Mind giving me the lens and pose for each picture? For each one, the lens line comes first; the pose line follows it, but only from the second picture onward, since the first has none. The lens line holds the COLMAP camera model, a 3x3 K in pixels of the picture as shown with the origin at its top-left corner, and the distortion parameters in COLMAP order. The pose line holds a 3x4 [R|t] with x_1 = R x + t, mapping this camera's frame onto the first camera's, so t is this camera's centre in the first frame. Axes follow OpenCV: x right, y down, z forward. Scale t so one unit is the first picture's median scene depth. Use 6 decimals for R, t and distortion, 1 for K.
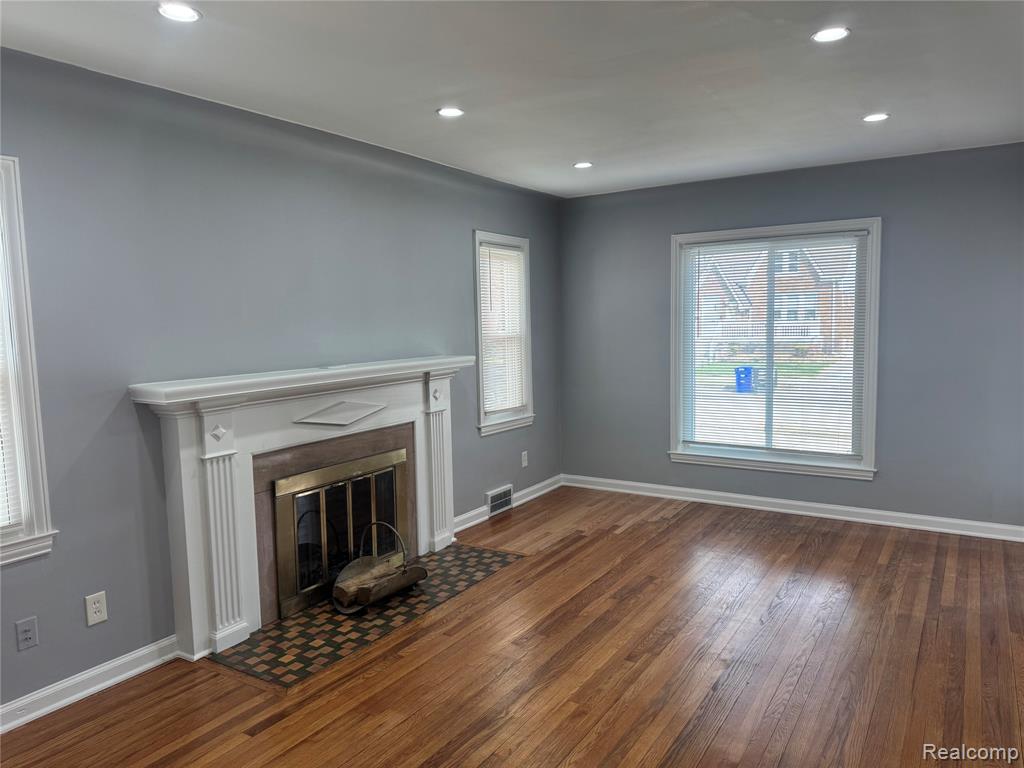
lens RADIAL K [[728.9, 0, 512.0], [0, 728.9, 384.0], [0, 0, 1]] dist [0.019441, 0.002442]
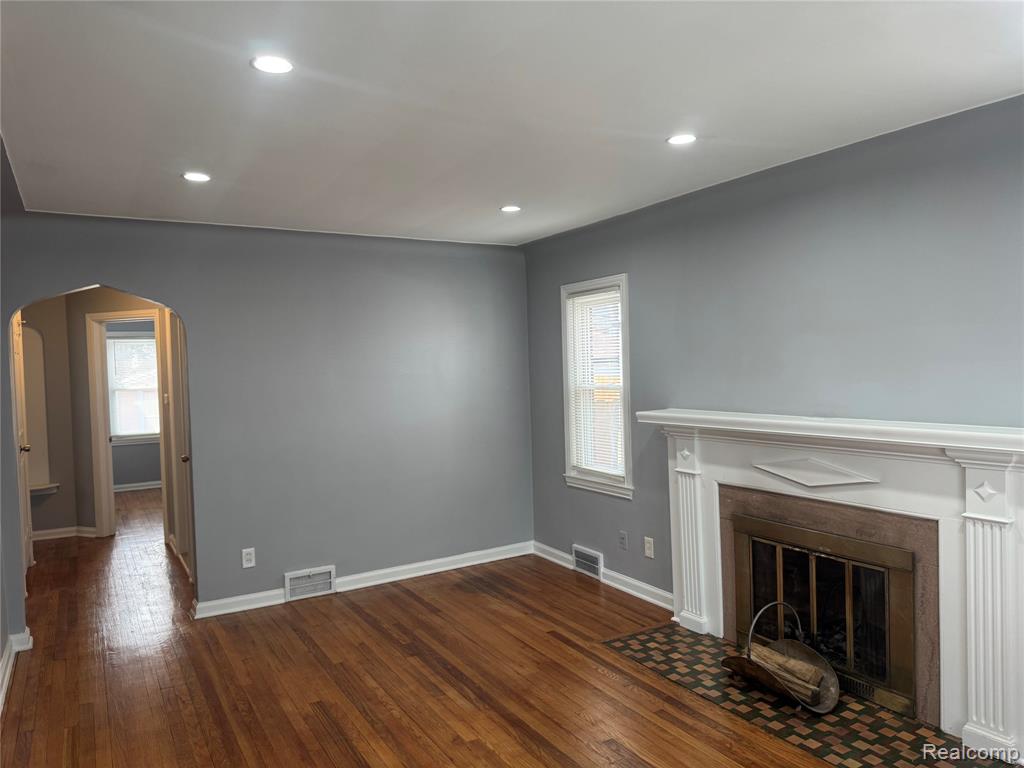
lens RADIAL K [[728.9, 0, 512.0], [0, 728.9, 384.0], [0, 0, 1]] dist [0.019441, 0.002442]
pose [[-0.452486, 0.057303, -0.889929, 0.816207], [-0.054025, 0.994339, 0.091496, -0.145278], [0.890134, 0.089479, -0.446828, 1.247956]]
